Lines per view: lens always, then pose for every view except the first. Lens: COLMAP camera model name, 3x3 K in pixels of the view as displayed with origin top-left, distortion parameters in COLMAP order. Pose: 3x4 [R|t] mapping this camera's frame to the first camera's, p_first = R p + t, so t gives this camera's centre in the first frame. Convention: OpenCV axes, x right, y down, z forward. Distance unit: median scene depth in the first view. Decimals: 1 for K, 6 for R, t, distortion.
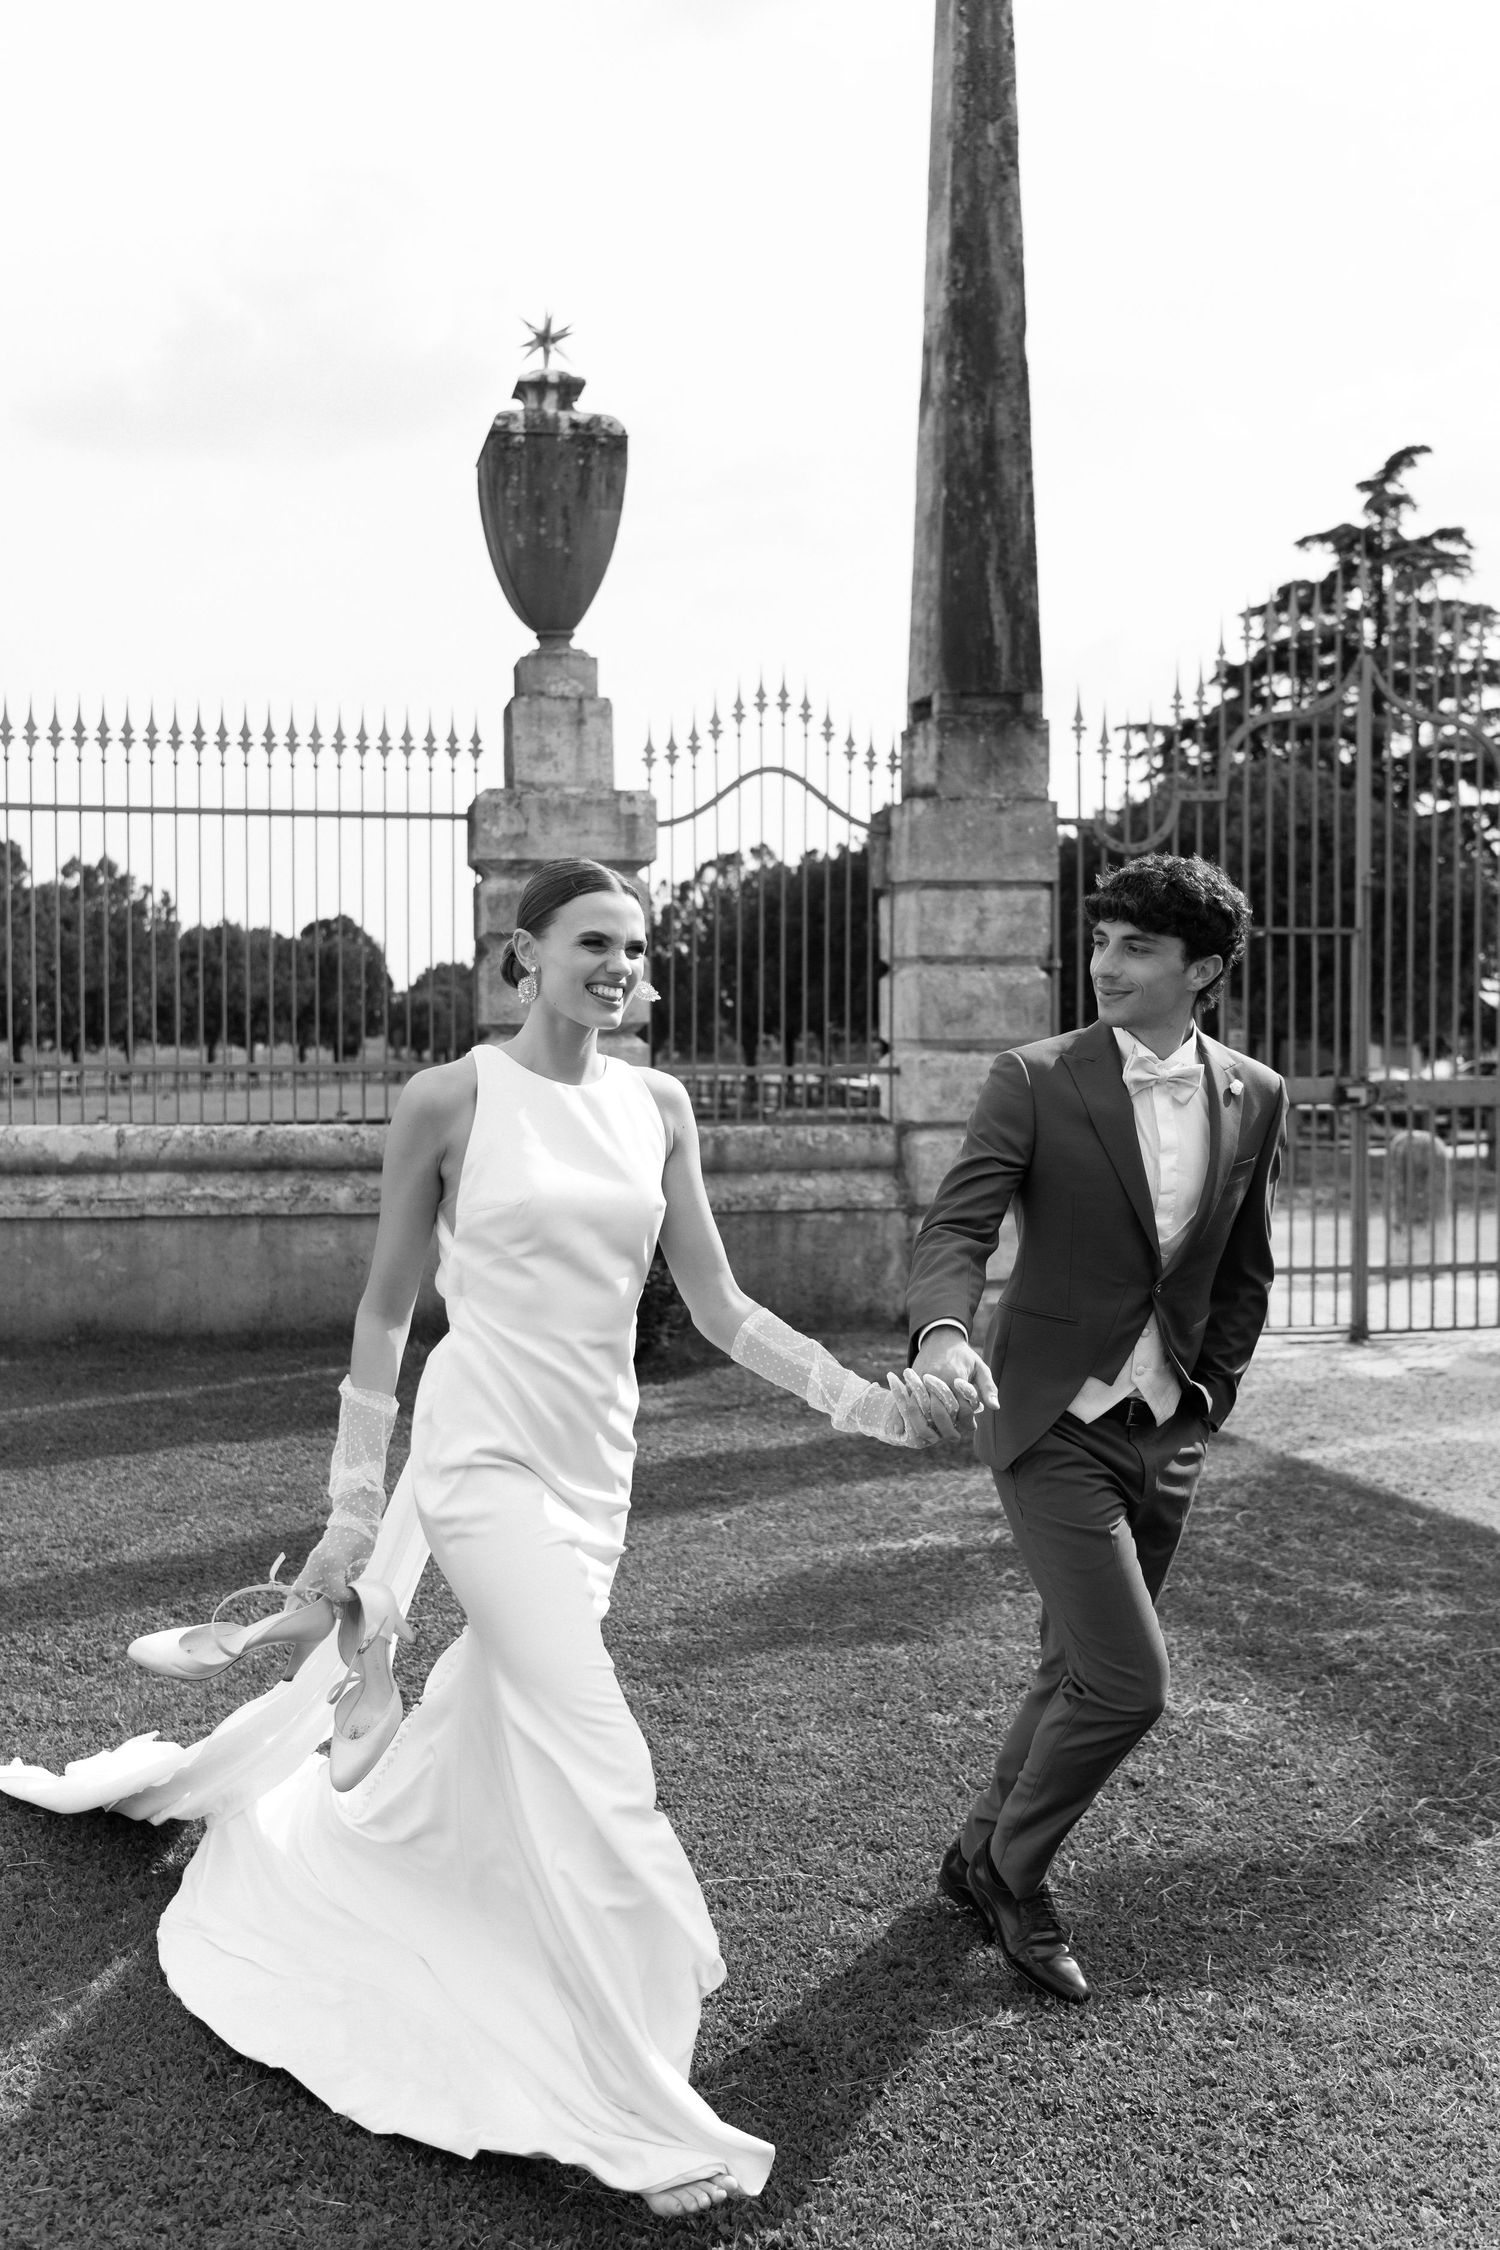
lens RADIAL K [[2560.7, 0, 750.8], [0, 2560.7, 1159.6], [0, 0, 1]] dist [-0.007236, 0.020726]
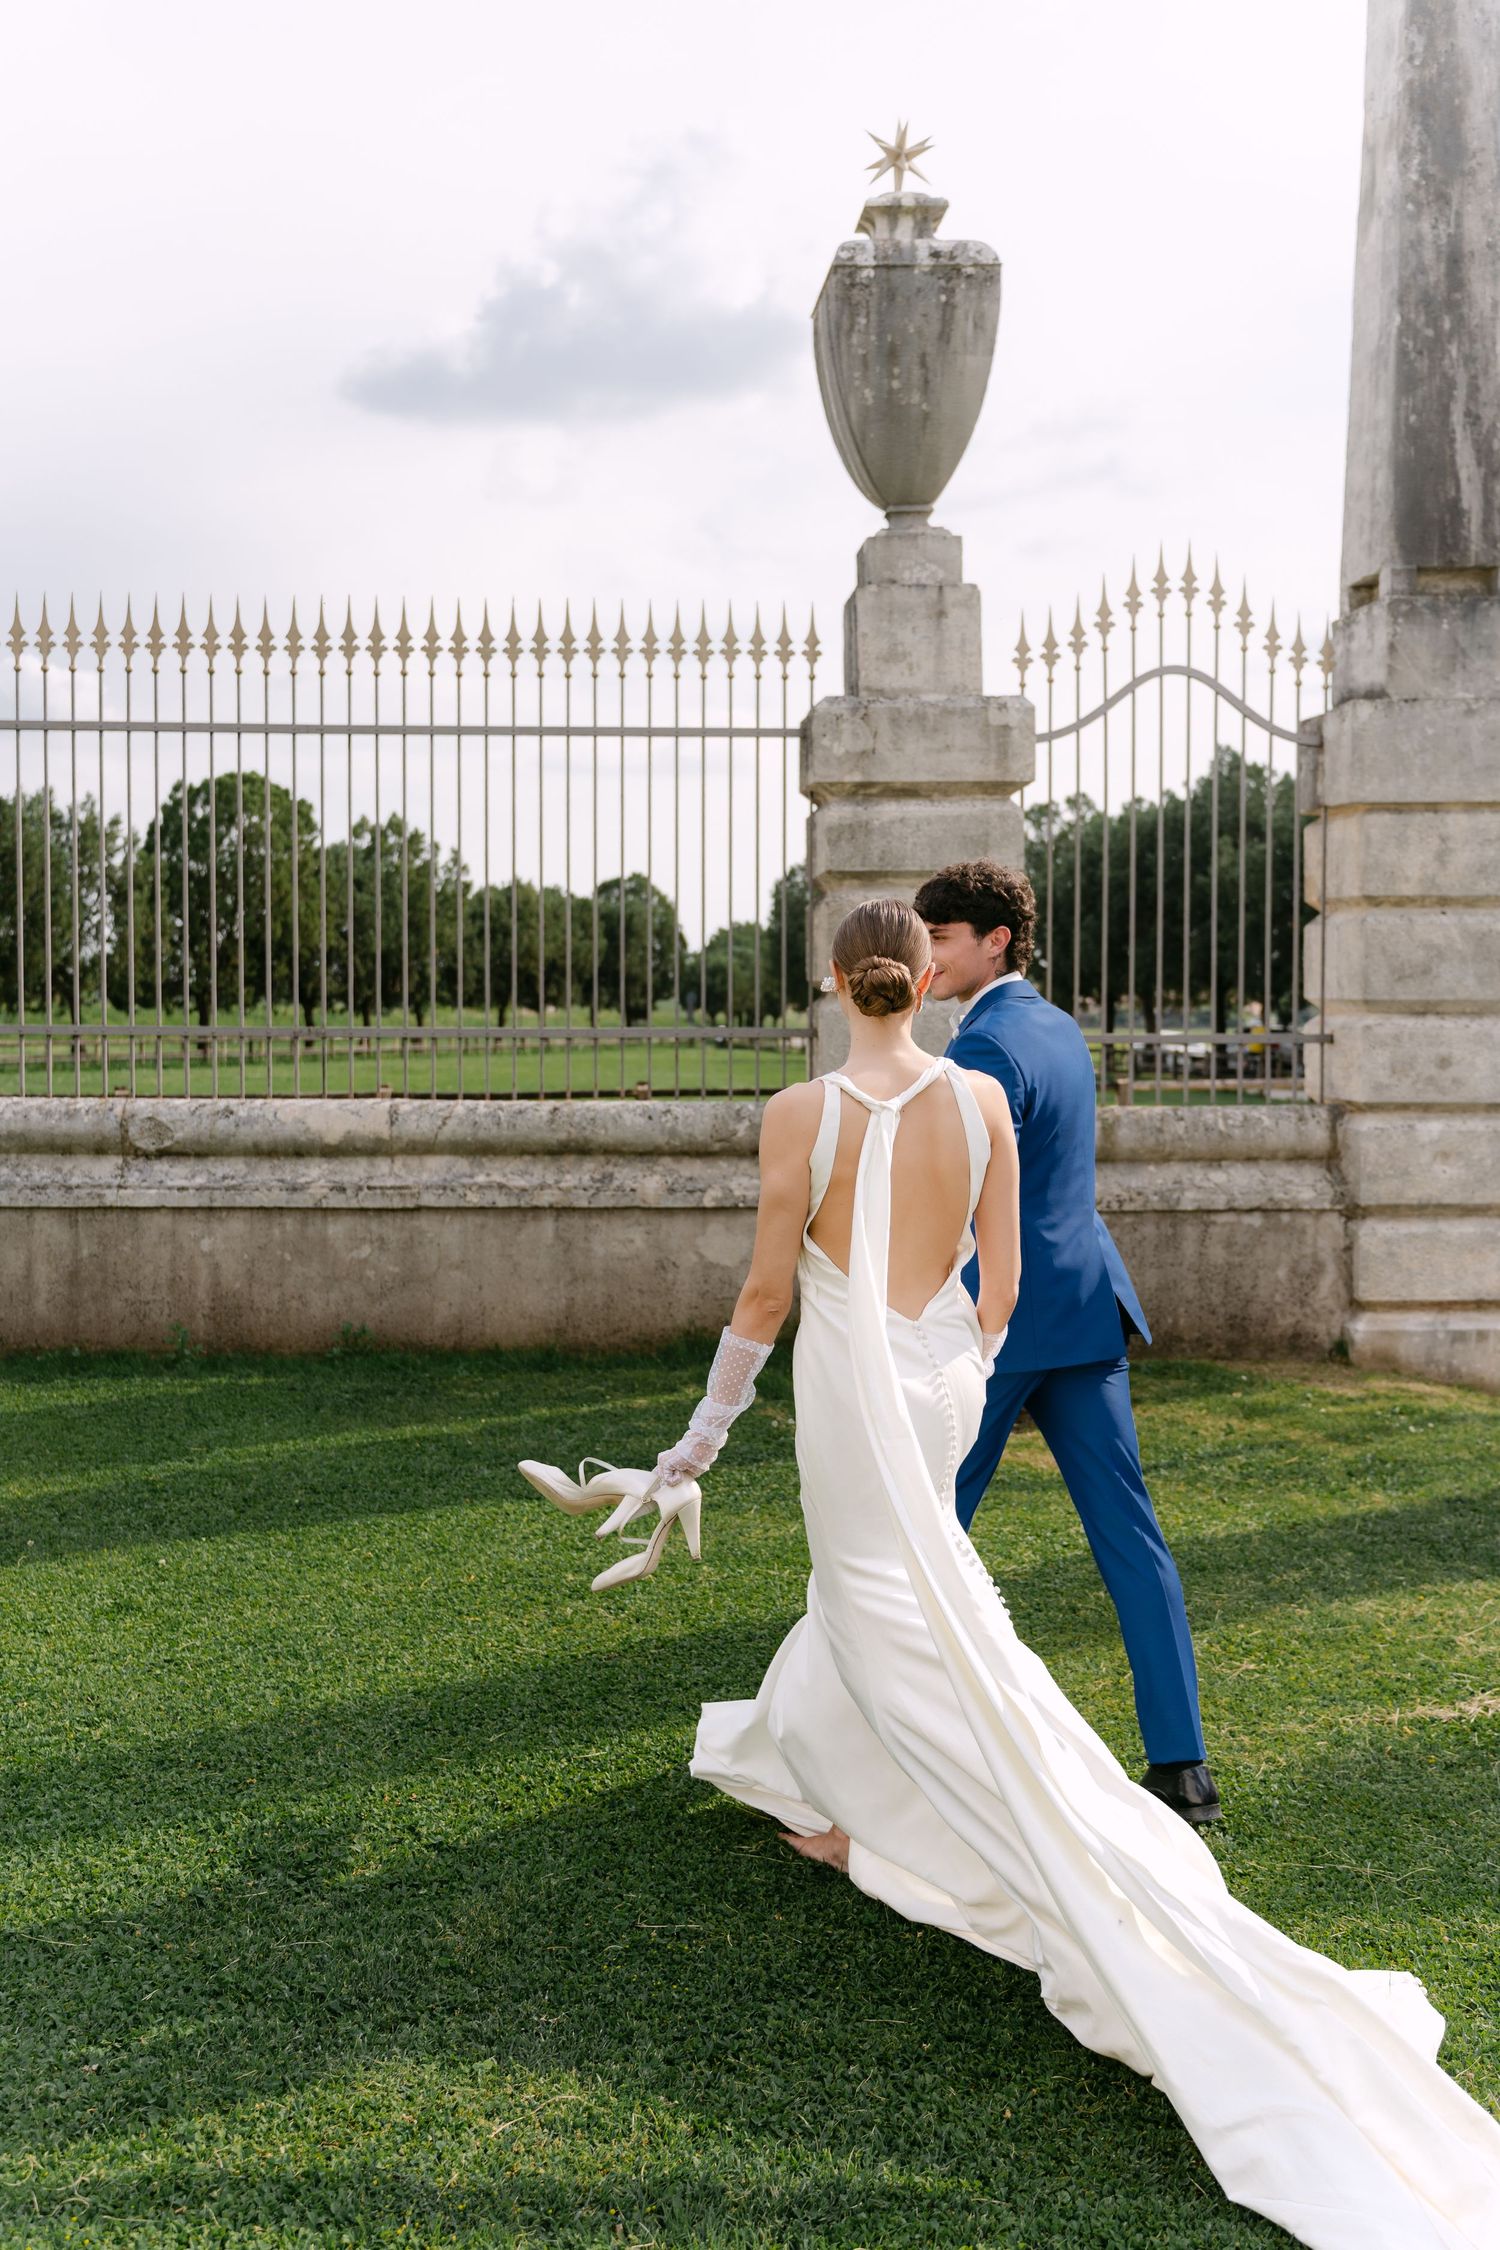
lens RADIAL K [[2560.7, 0, 750.8], [0, 2560.7, 1159.6], [0, 0, 1]] dist [-0.007236, 0.020726]
pose [[0.993858, 0.007757, -0.110390, -0.035707], [-0.006189, 0.999875, 0.014536, -0.007112], [0.110489, -0.013764, 0.993782, 0.175306]]
